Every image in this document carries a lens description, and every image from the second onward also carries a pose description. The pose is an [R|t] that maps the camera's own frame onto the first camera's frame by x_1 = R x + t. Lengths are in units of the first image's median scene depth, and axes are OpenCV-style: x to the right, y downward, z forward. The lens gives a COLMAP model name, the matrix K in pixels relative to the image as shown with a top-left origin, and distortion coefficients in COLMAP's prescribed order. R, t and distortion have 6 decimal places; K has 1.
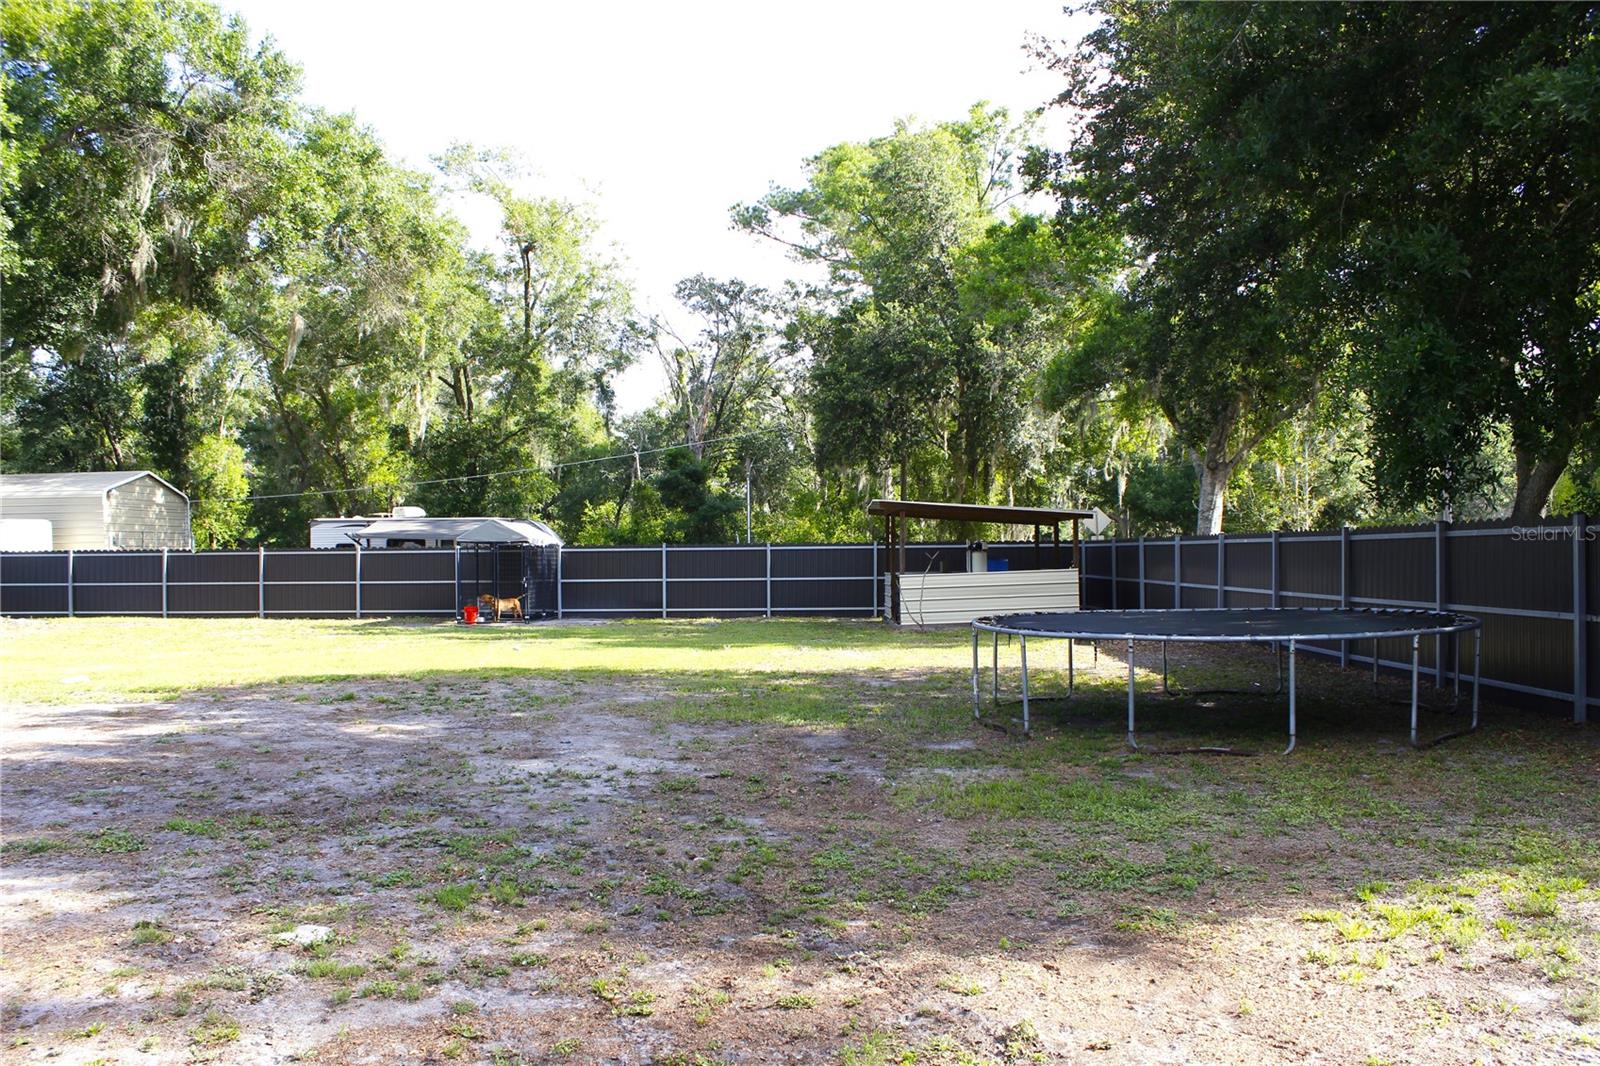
lens RADIAL K [[1364.3, 0, 794.8], [0, 1364.3, 551.3], [0, 0, 1]] dist [-0.220434, 0.274233]
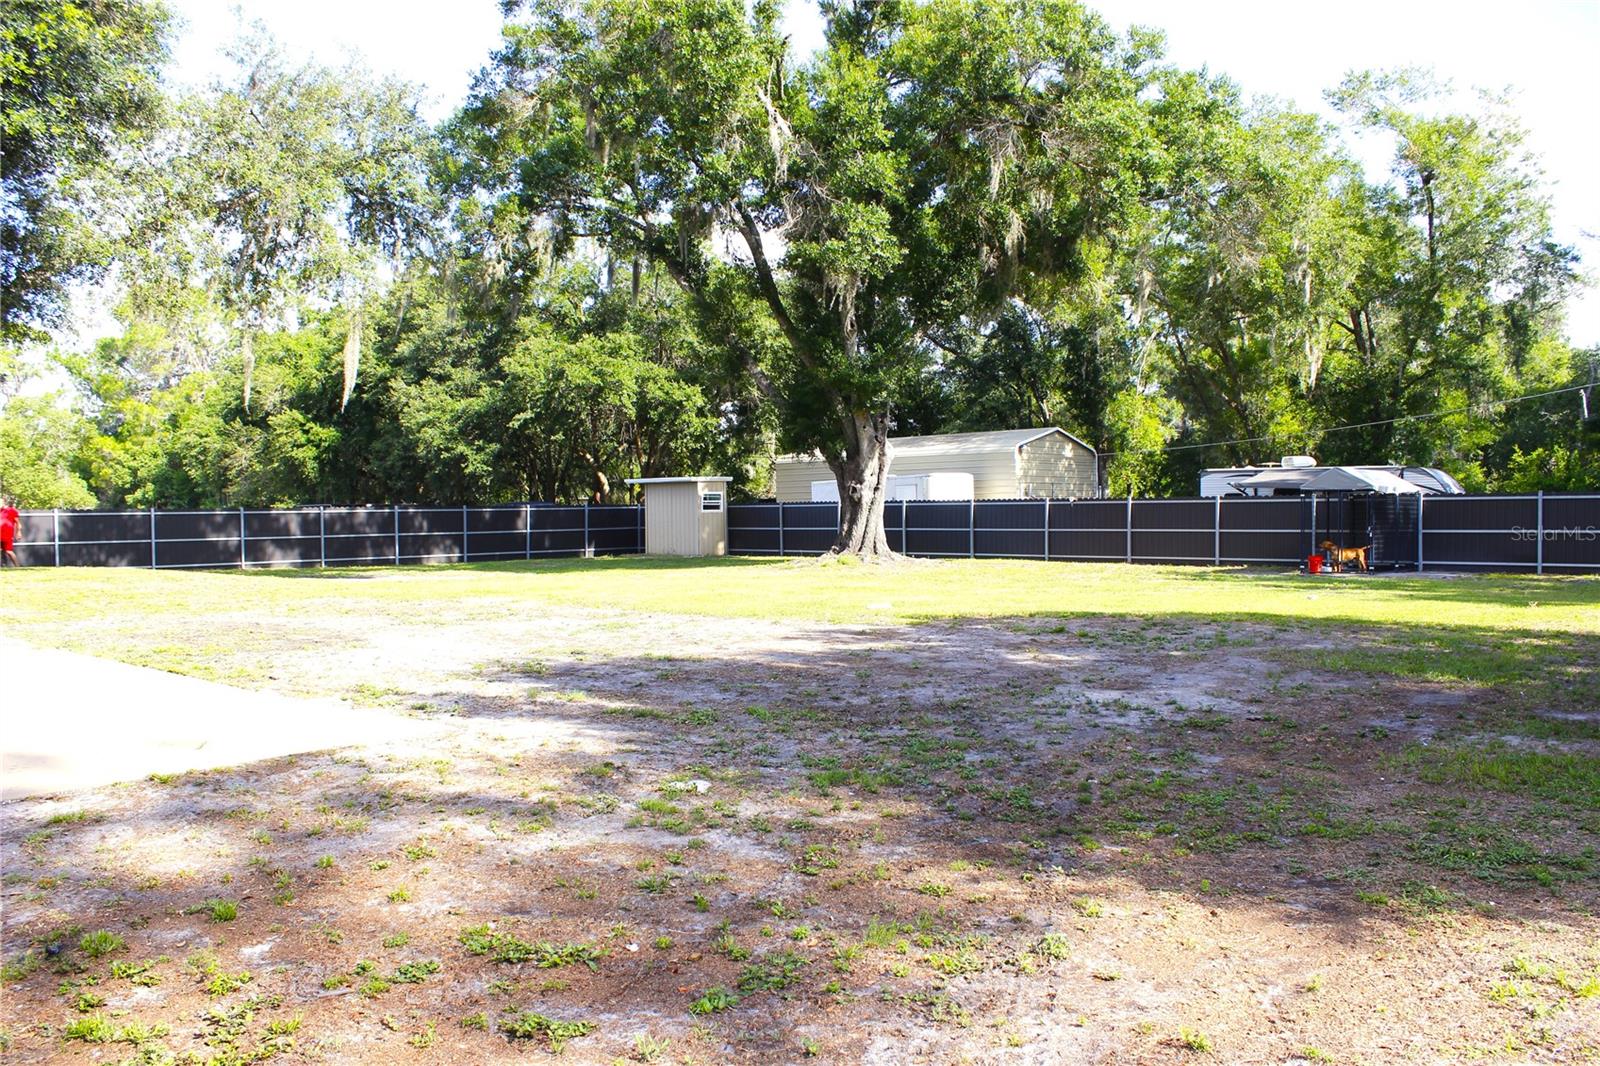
lens RADIAL K [[1364.3, 0, 794.8], [0, 1364.3, 551.3], [0, 0, 1]] dist [-0.220434, 0.274233]
pose [[0.733931, 0.021493, -0.678884, 0.107598], [0.000950, 0.999466, 0.032670, 0.004696], [0.679223, -0.024623, 0.733519, 0.028206]]
